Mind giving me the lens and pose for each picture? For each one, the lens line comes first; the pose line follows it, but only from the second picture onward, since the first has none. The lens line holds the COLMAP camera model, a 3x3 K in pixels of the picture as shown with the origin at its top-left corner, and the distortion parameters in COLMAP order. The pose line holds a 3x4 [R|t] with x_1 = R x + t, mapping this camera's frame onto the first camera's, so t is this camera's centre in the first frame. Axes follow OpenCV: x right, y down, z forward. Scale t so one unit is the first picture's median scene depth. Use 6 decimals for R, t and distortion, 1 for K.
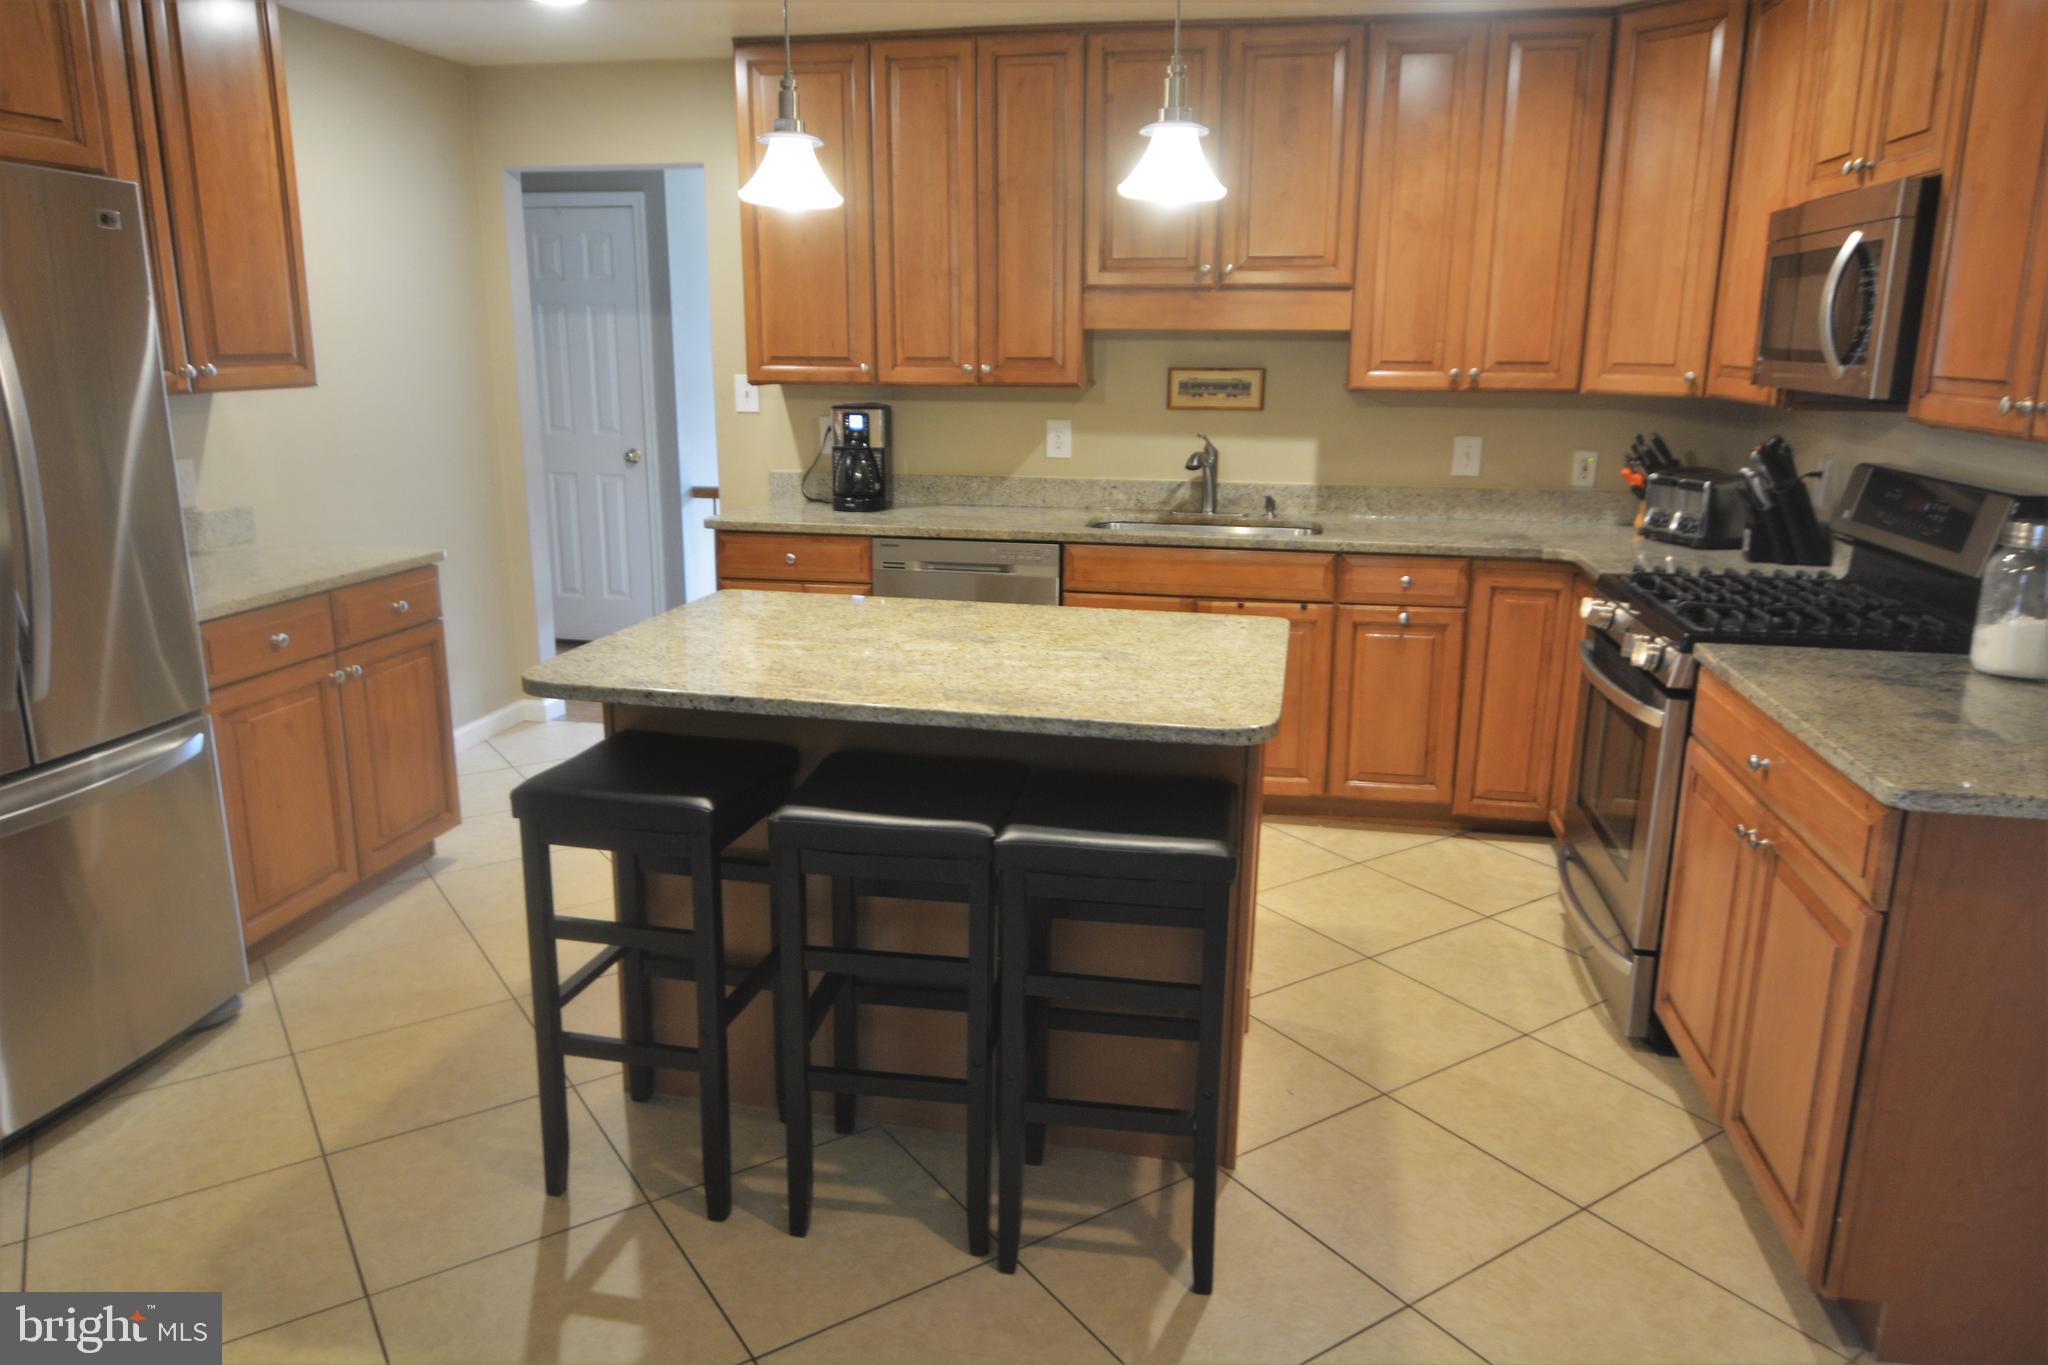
lens RADIAL K [[1384.3, 0, 1029.9], [0, 1384.3, 678.2], [0, 0, 1]] dist [0.006682, -0.021562]
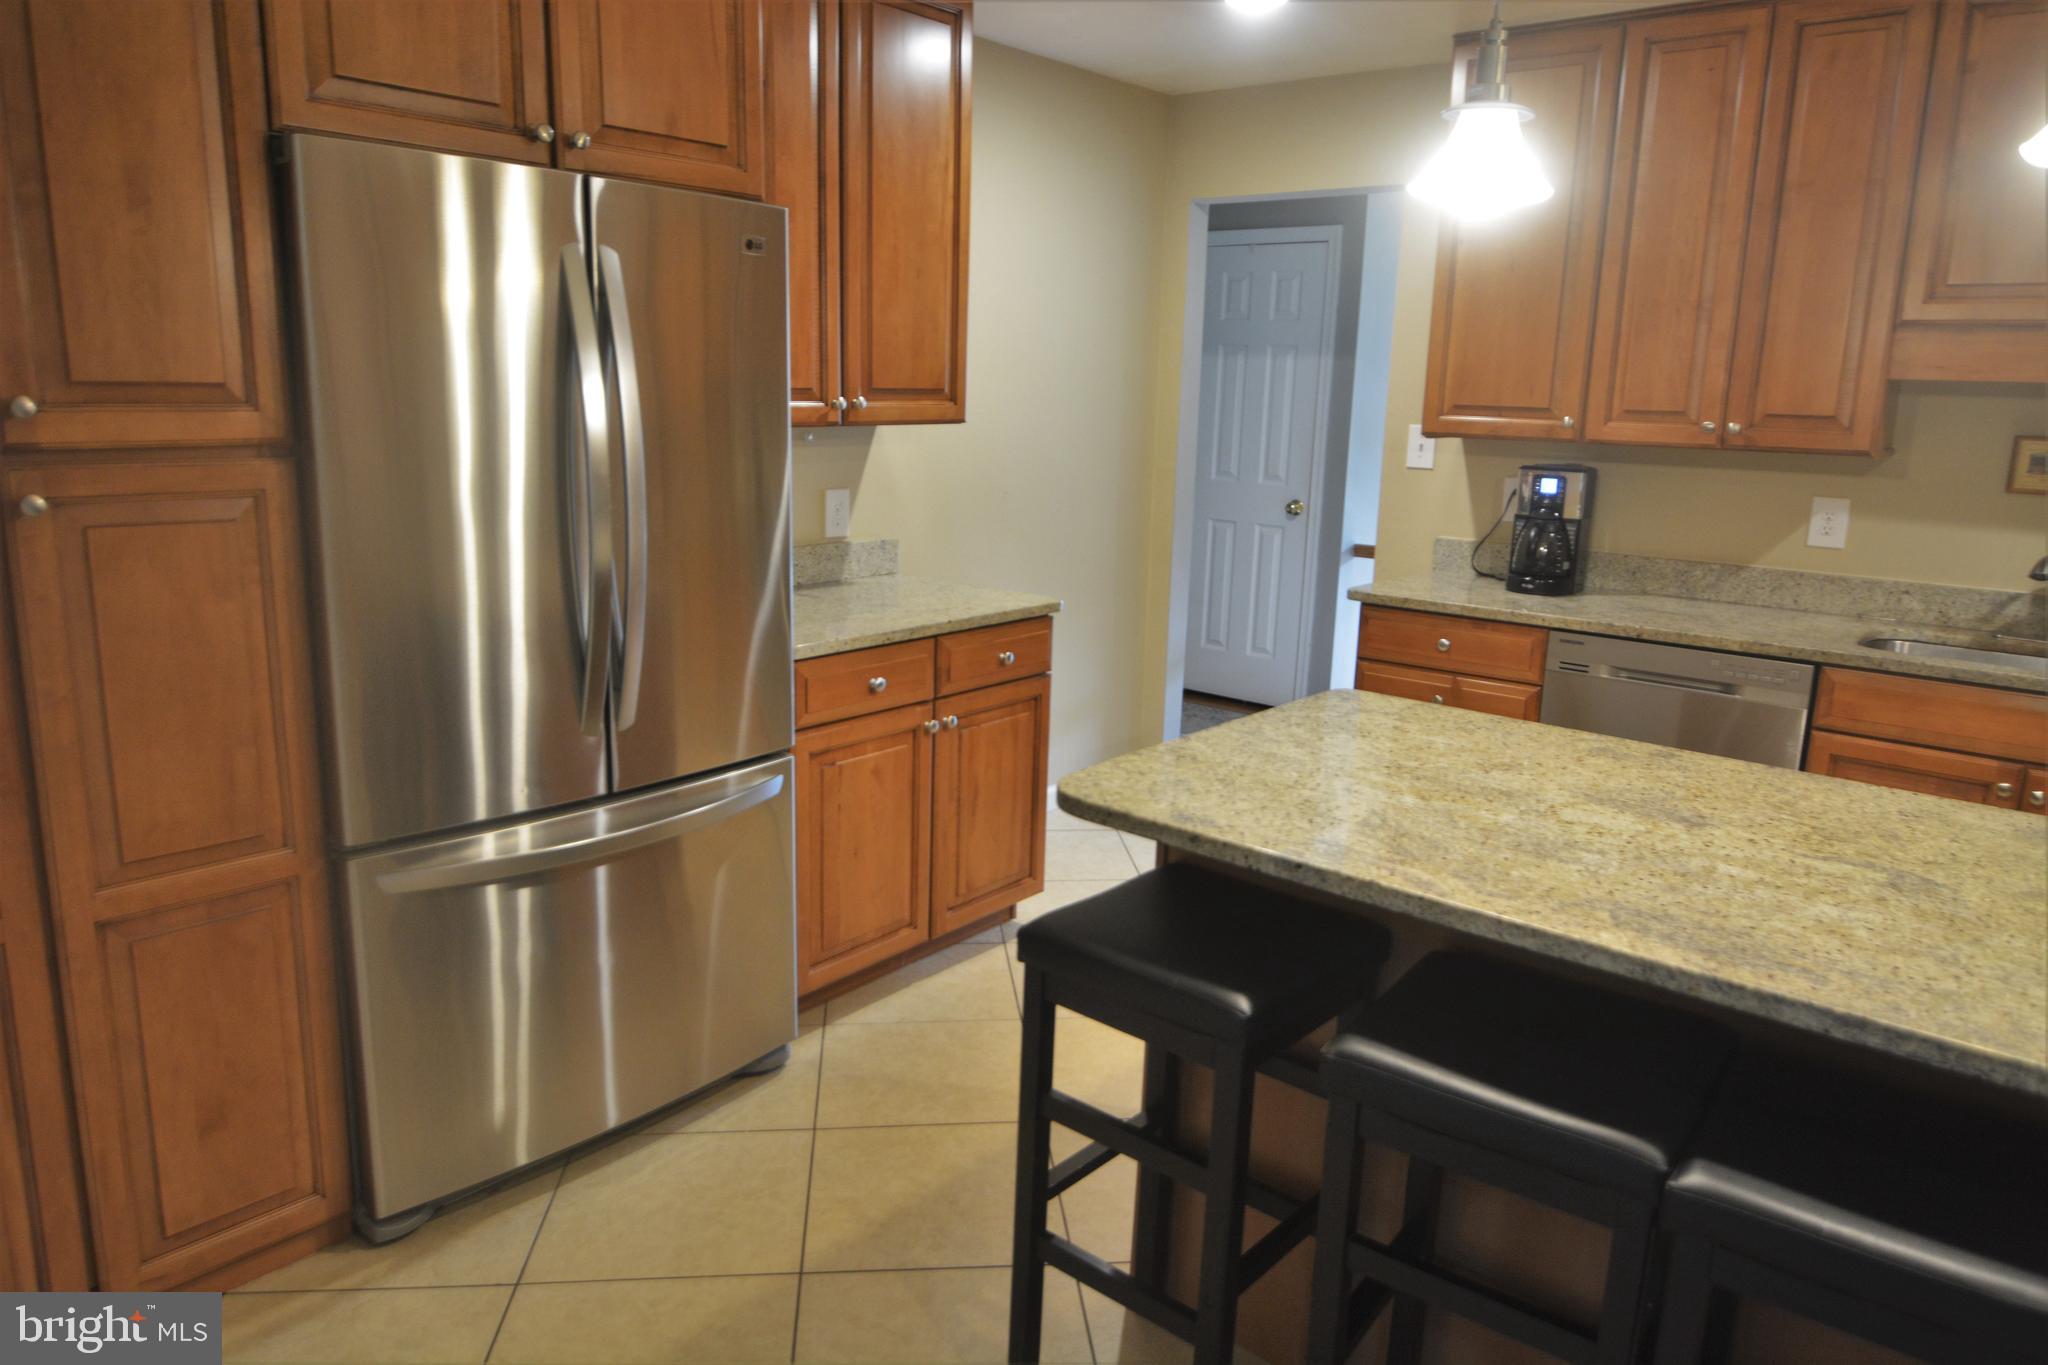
lens RADIAL K [[1384.3, 0, 1016.6], [0, 1384.3, 674.1], [0, 0, 1]] dist [0.006682, -0.021562]
pose [[0.878444, 0.116287, -0.463480, -0.011949], [-0.132367, 0.991198, -0.002188, -0.040312], [0.459146, 0.063272, 0.886105, 0.173991]]
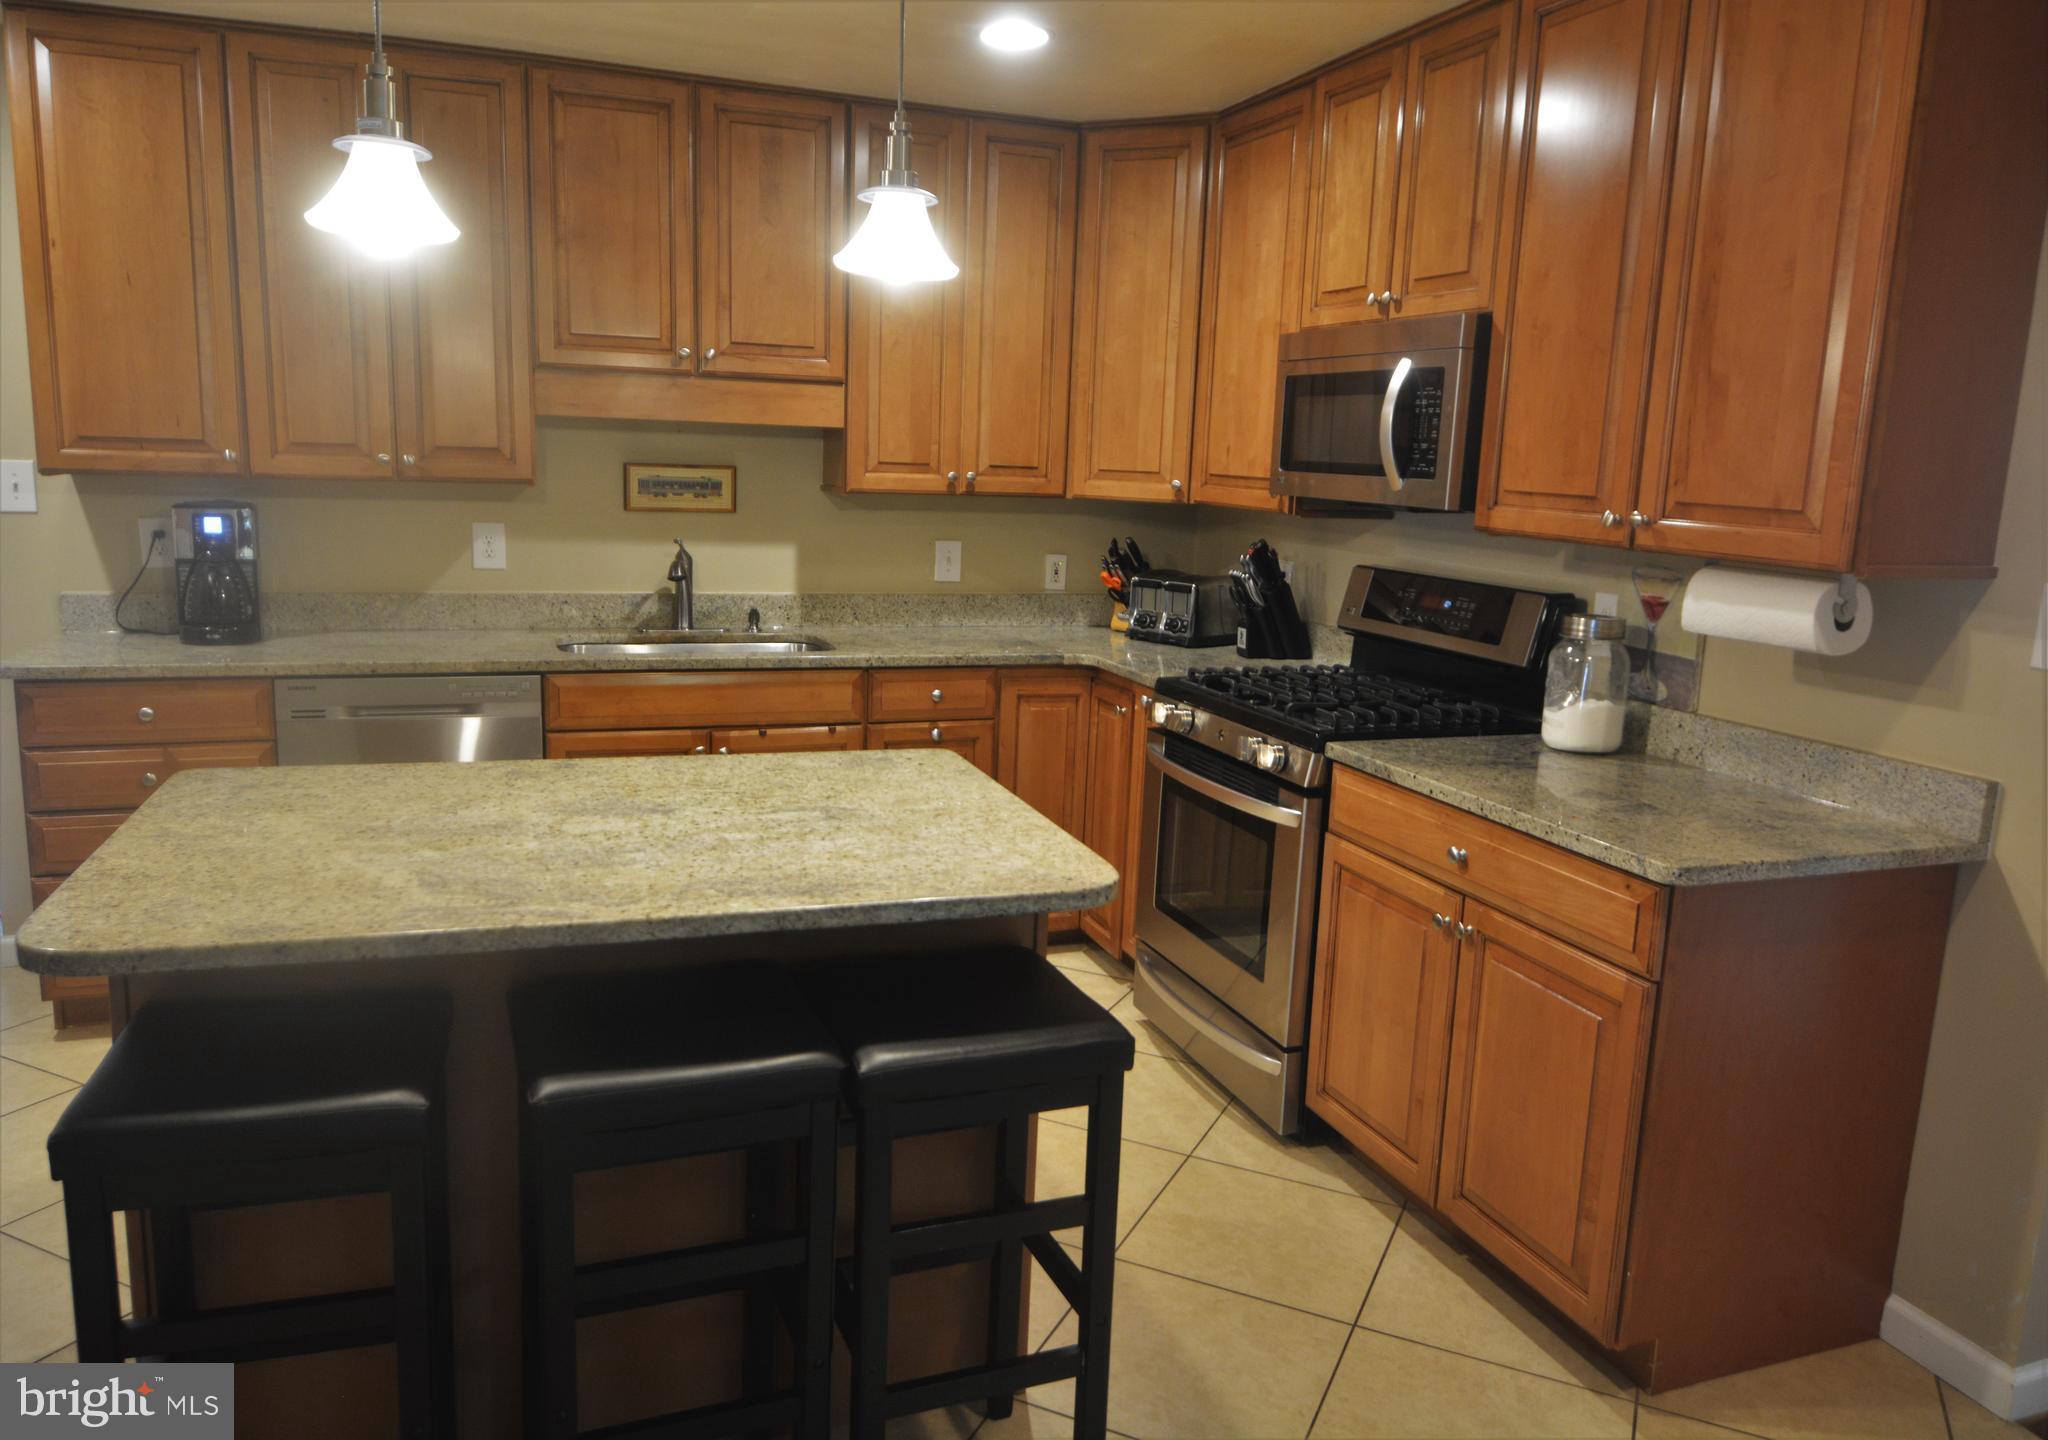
lens RADIAL K [[1451.6, 0, 1043.8], [0, 1451.6, 713.9], [0, 0, 1]] dist [0.011048, -0.023407]
pose [[0.854275, -0.067300, 0.515446, -0.200010], [0.092109, 0.995491, -0.022679, -0.032012], [-0.511596, 0.066852, 0.856622, 0.135469]]
